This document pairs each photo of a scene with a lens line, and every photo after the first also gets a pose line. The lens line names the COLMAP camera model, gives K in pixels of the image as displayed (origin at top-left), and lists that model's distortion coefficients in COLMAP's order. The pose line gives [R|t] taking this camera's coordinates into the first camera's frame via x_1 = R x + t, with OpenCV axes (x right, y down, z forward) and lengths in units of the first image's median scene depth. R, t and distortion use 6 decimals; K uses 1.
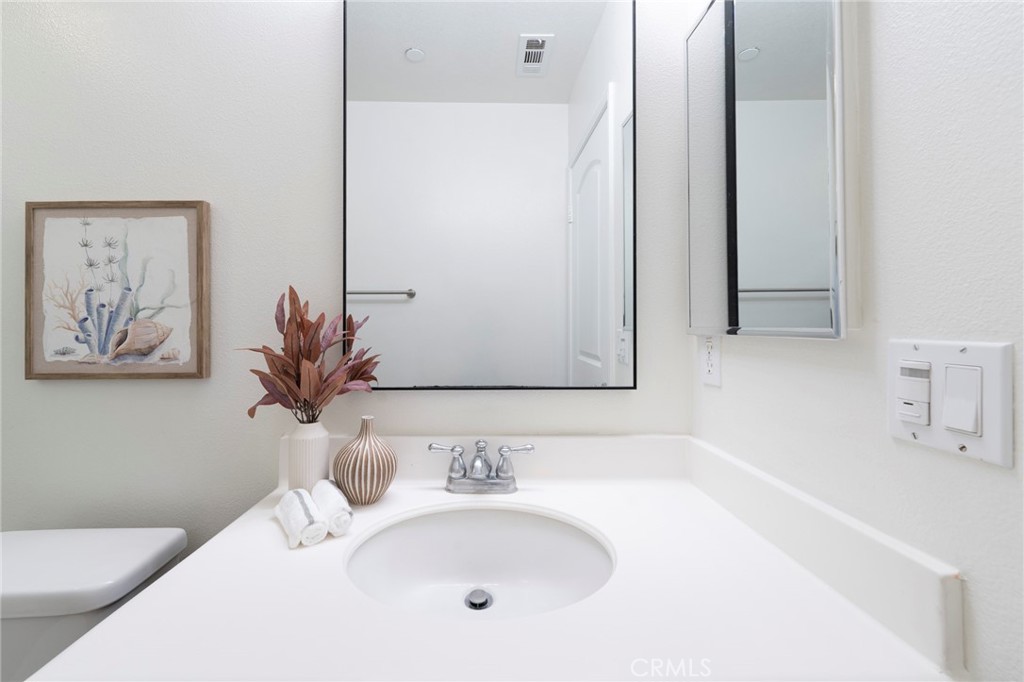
lens RADIAL K [[418.9, 0, 496.9], [0, 418.9, 320.8], [0, 0, 1]] dist [0.002300, -0.002216]
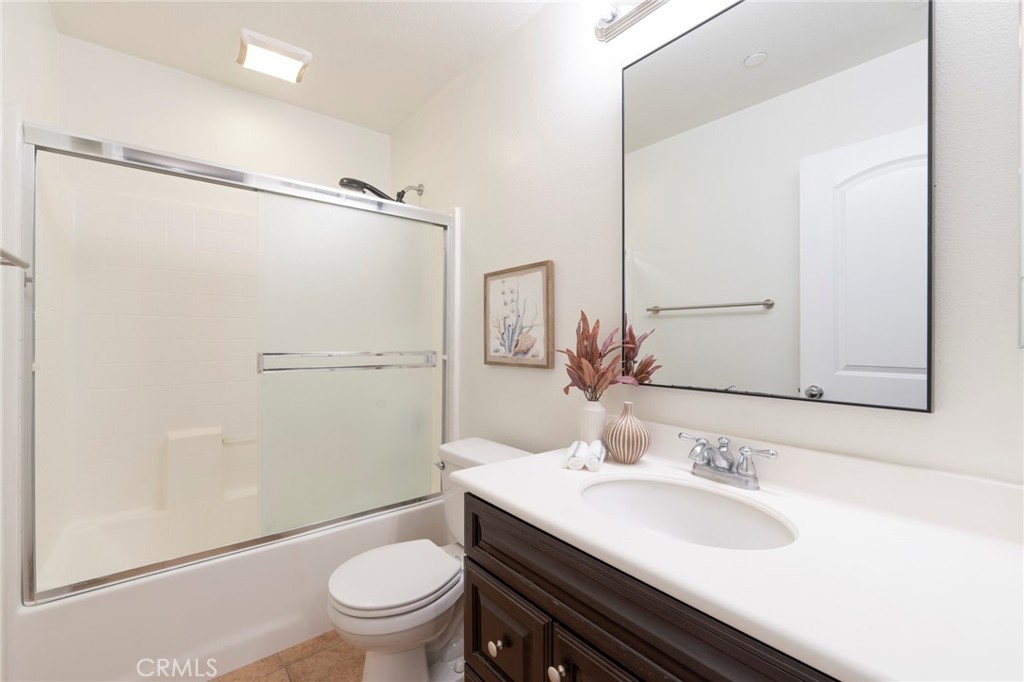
lens RADIAL K [[418.9, 0, 509.1], [0, 418.9, 340.3], [0, 0, 1]] dist [0.002300, -0.002216]
pose [[0.637880, 0.003773, -0.770126, 0.460343], [0.007353, 0.999913, 0.010990, 0.006837], [0.770101, -0.012673, 0.637797, -0.163110]]
